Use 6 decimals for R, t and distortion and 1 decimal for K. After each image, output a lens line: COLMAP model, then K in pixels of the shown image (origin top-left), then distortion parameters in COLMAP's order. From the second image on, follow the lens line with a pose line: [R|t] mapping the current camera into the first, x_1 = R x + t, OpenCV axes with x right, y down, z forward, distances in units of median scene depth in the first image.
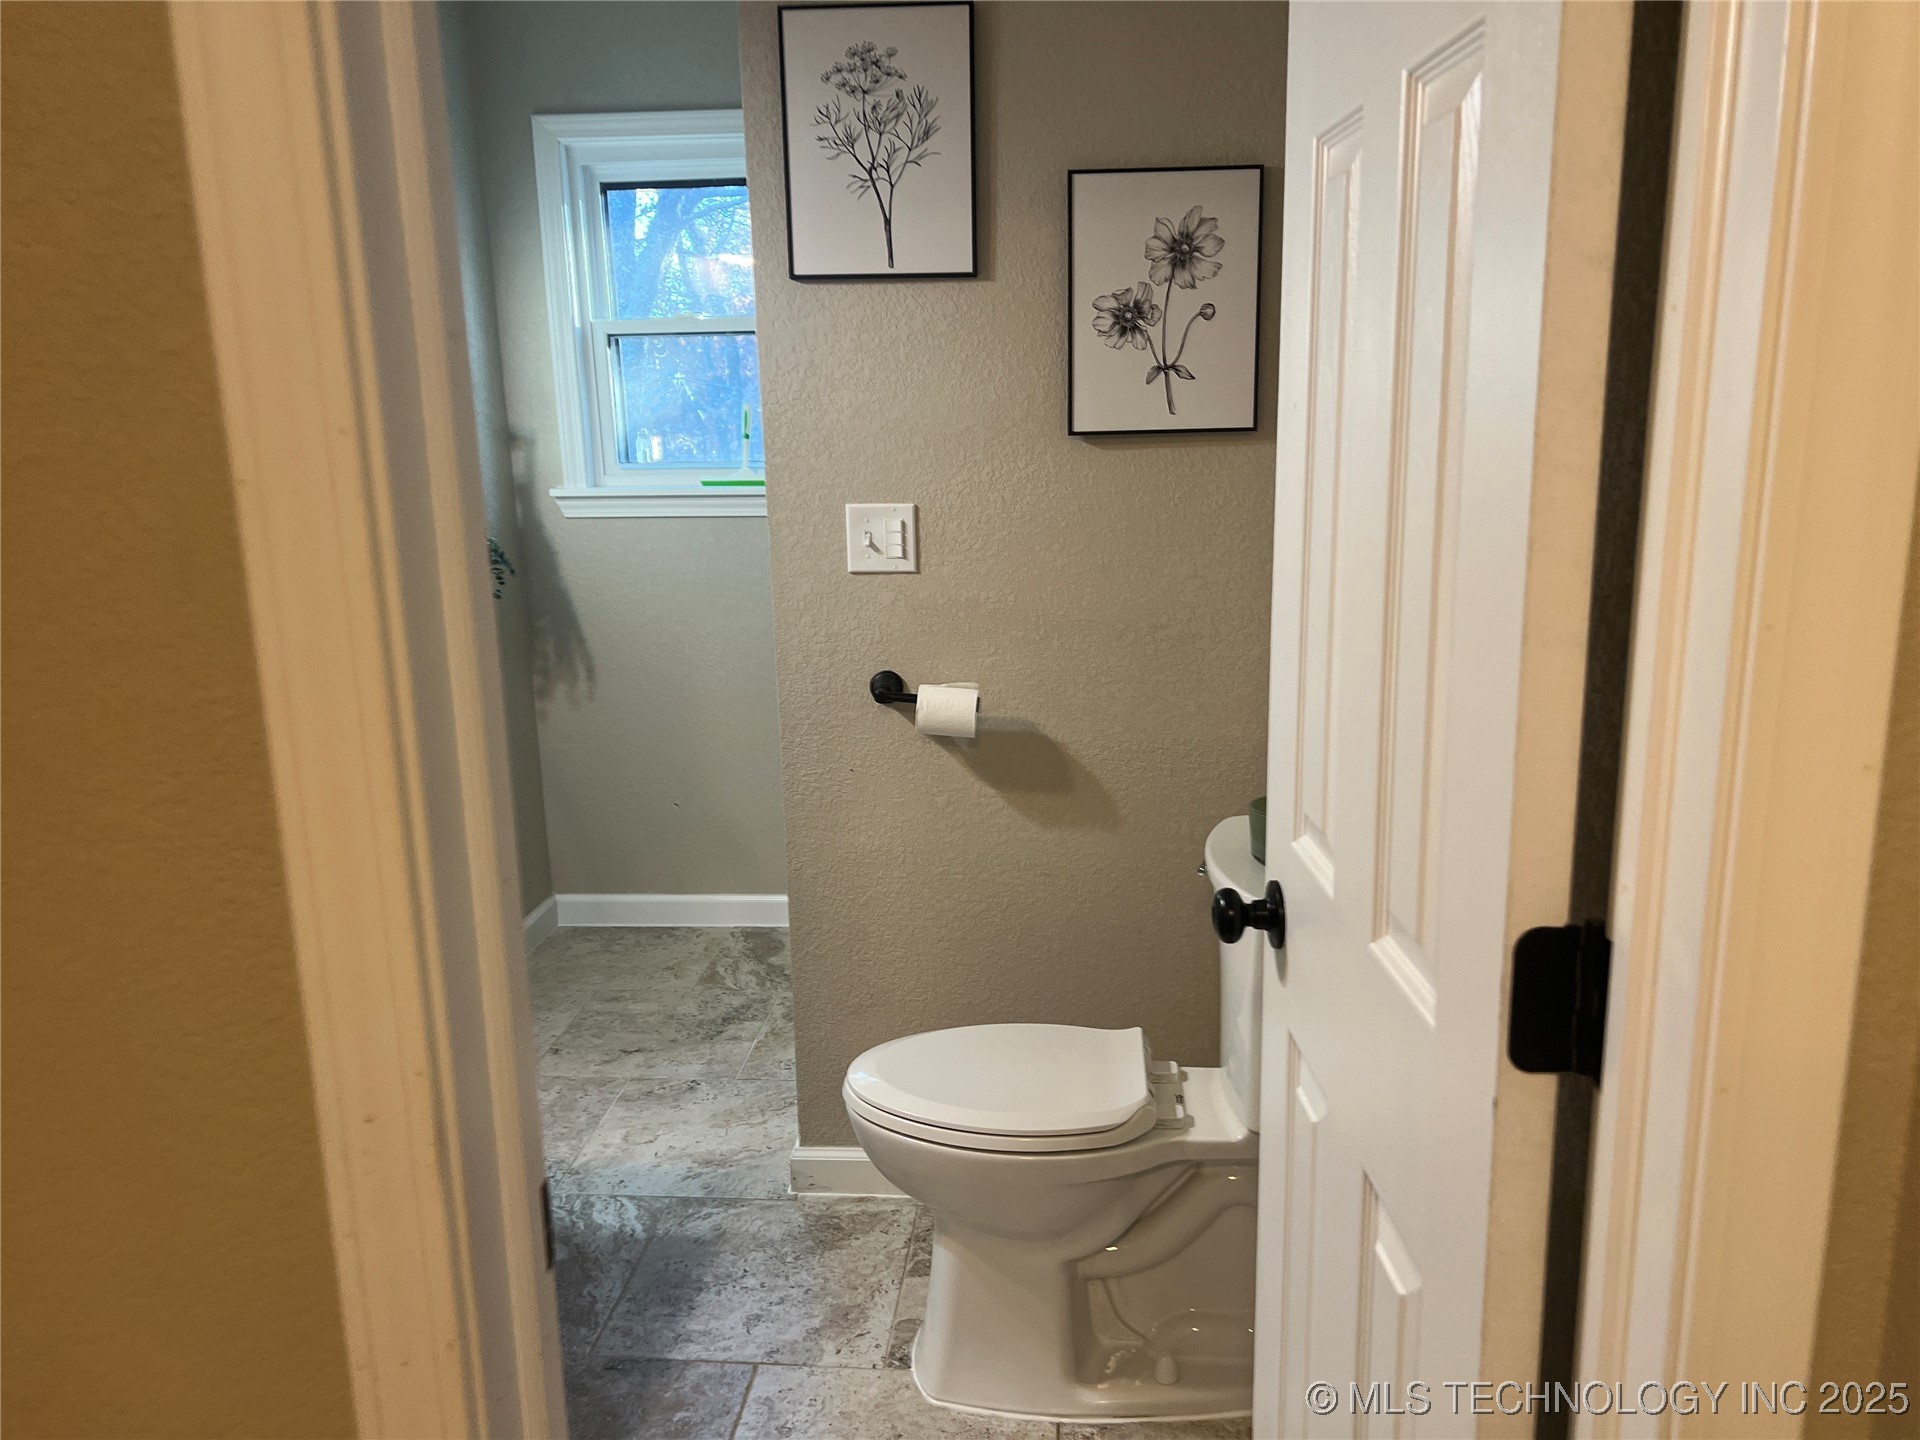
lens RADIAL K [[1410.6, 0, 961.6], [0, 1410.6, 714.3], [0, 0, 1]] dist [0.045666, -0.052176]
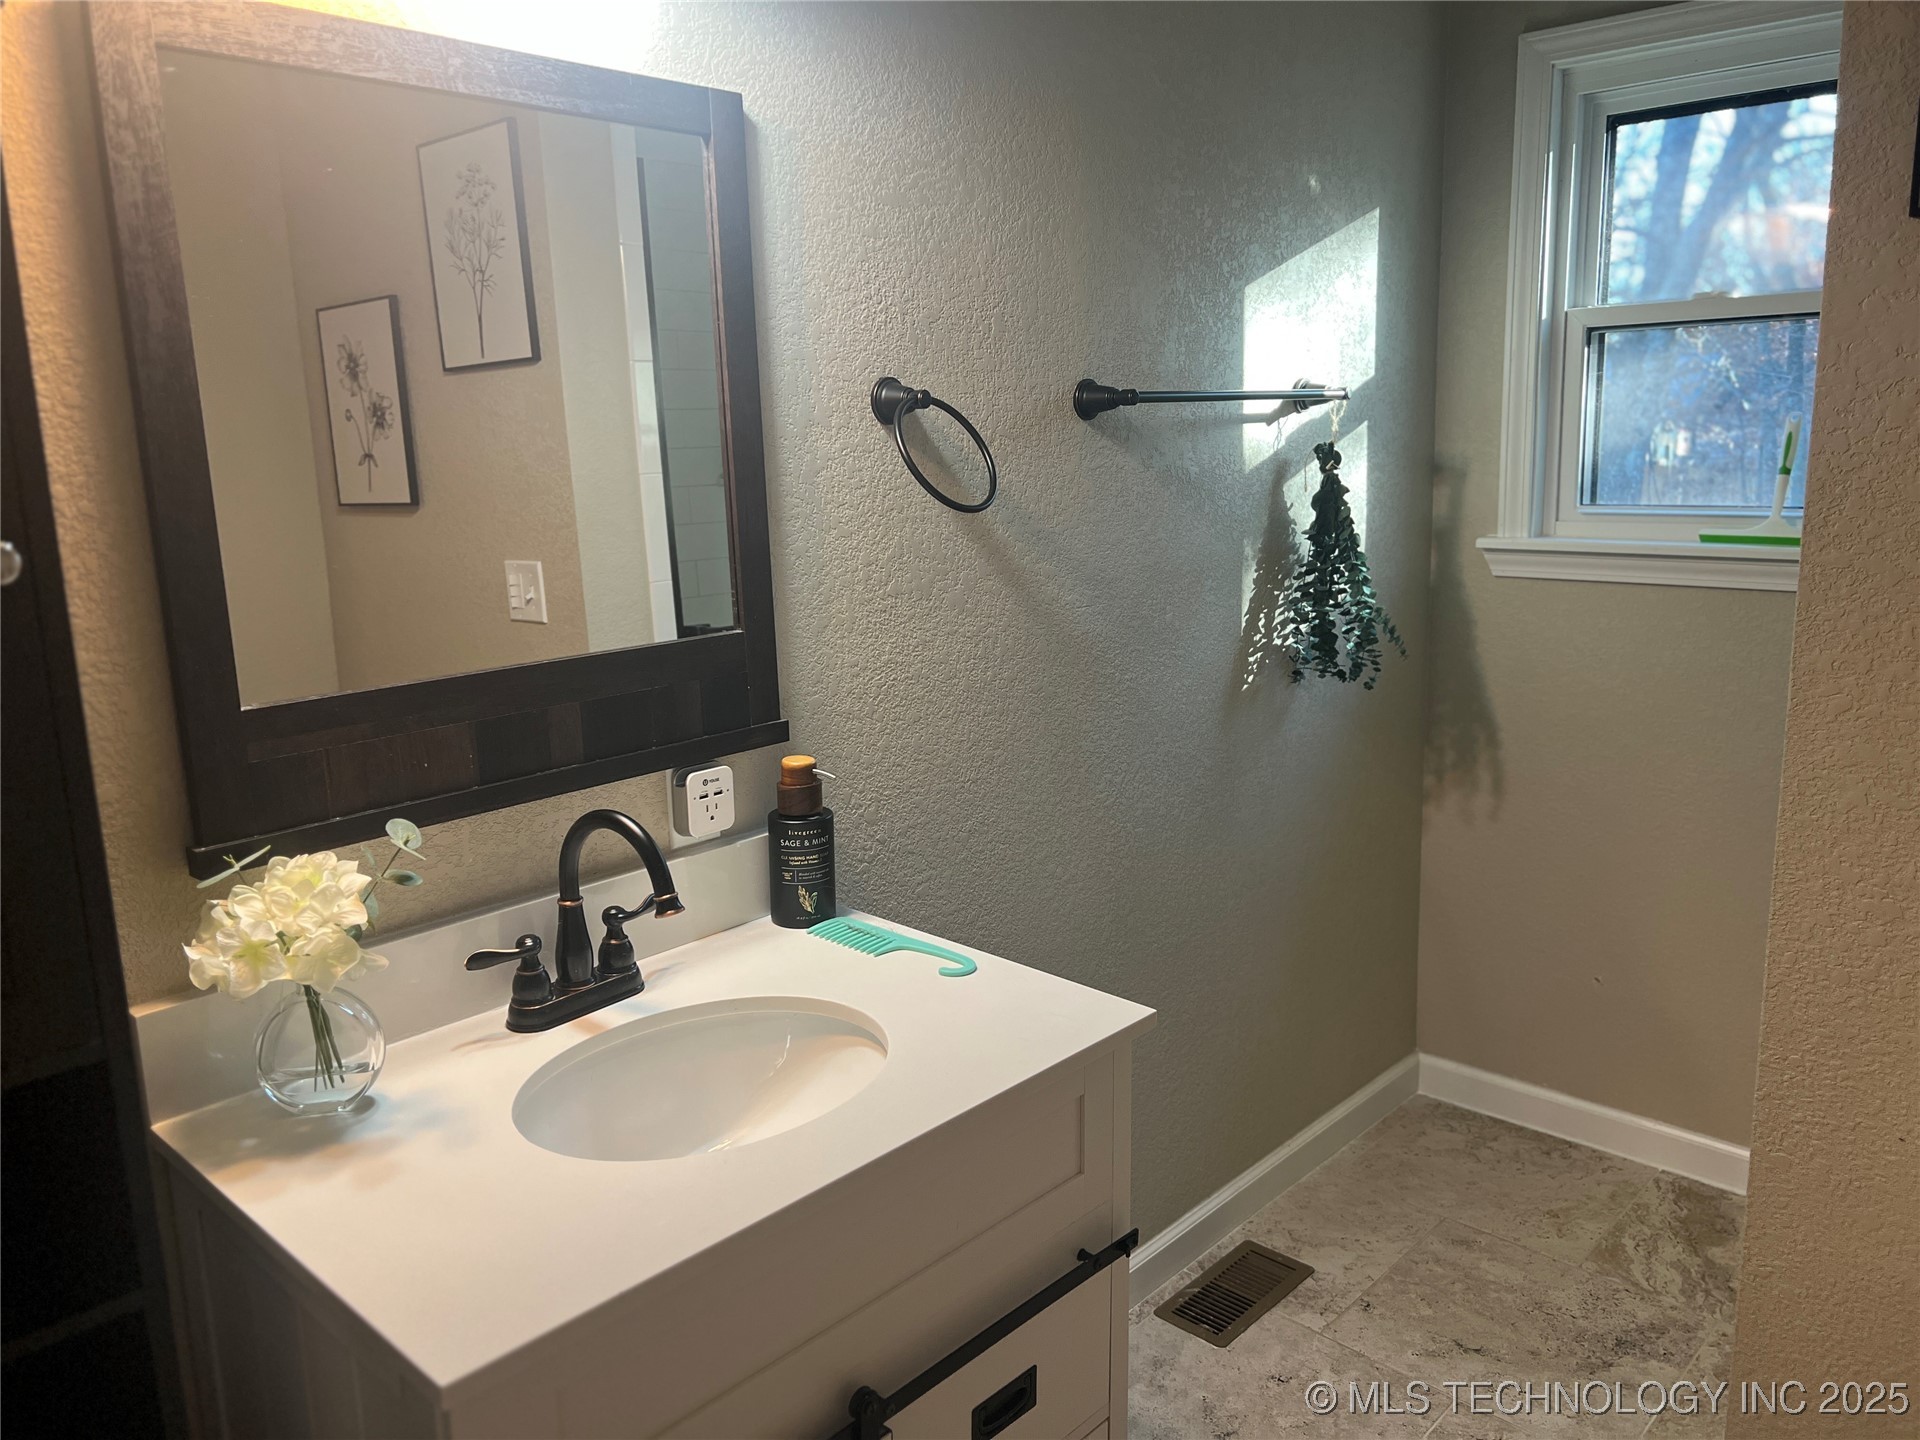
lens RADIAL K [[1410.6, 0, 961.6], [0, 1410.6, 714.3], [0, 0, 1]] dist [0.045666, -0.052176]
pose [[0.783119, 0.122463, -0.609695, -0.032652], [-0.119963, 0.991753, 0.045118, -0.067435], [0.610191, 0.037808, 0.791351, 0.238750]]
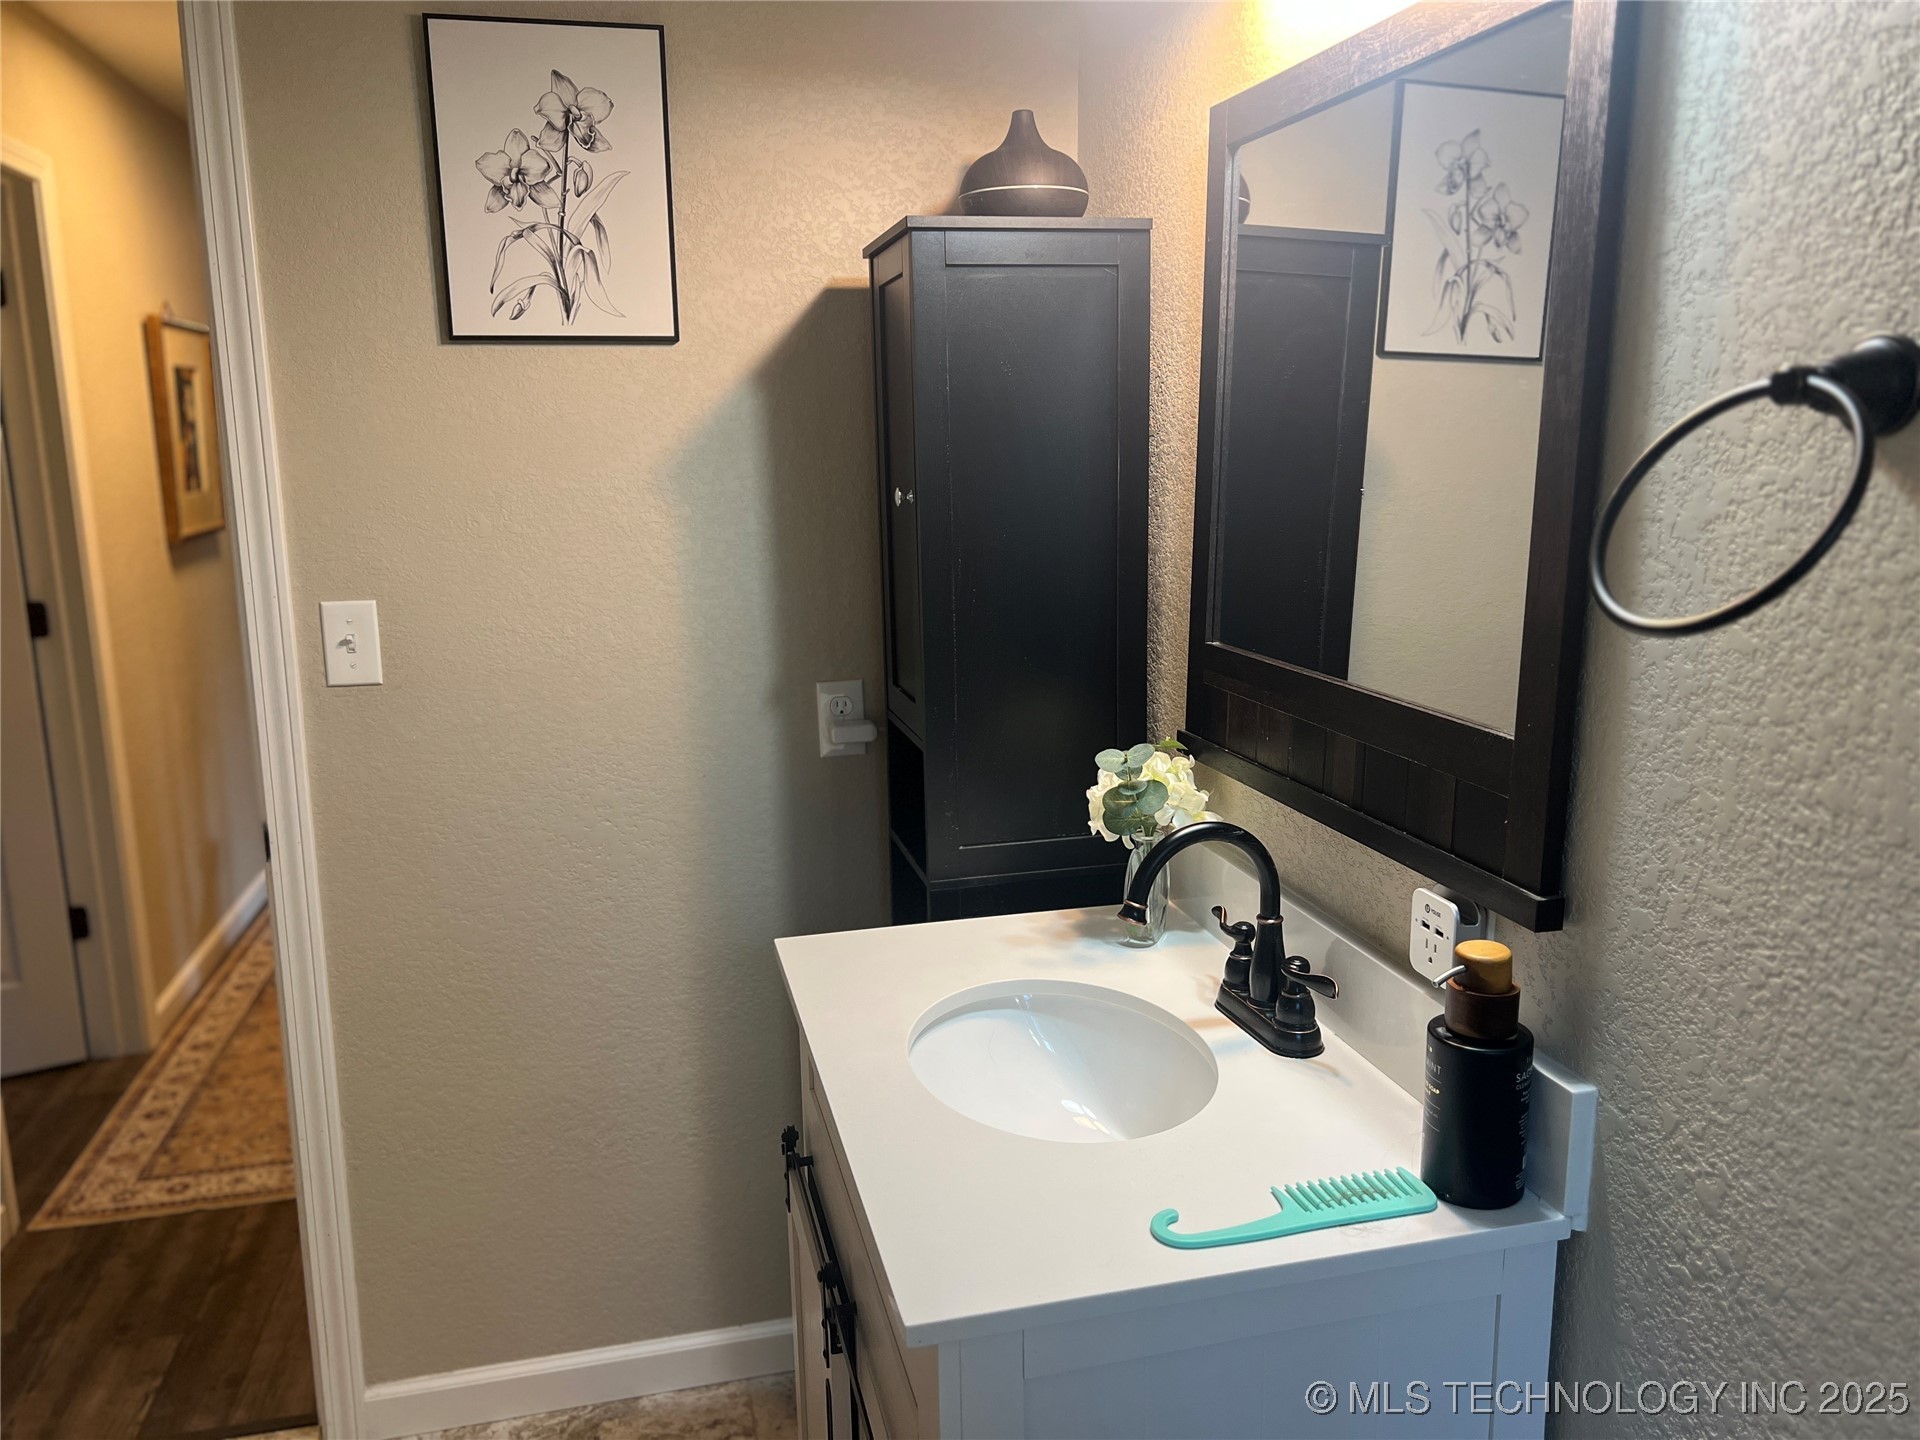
lens RADIAL K [[1410.6, 0, 961.6], [0, 1410.6, 714.3], [0, 0, 1]] dist [0.045666, -0.052176]
pose [[-0.949096, 0.082840, -0.303898, -0.138965], [-0.044006, 0.920463, 0.388345, -0.162824], [0.311897, 0.381950, -0.869962, 0.684344]]
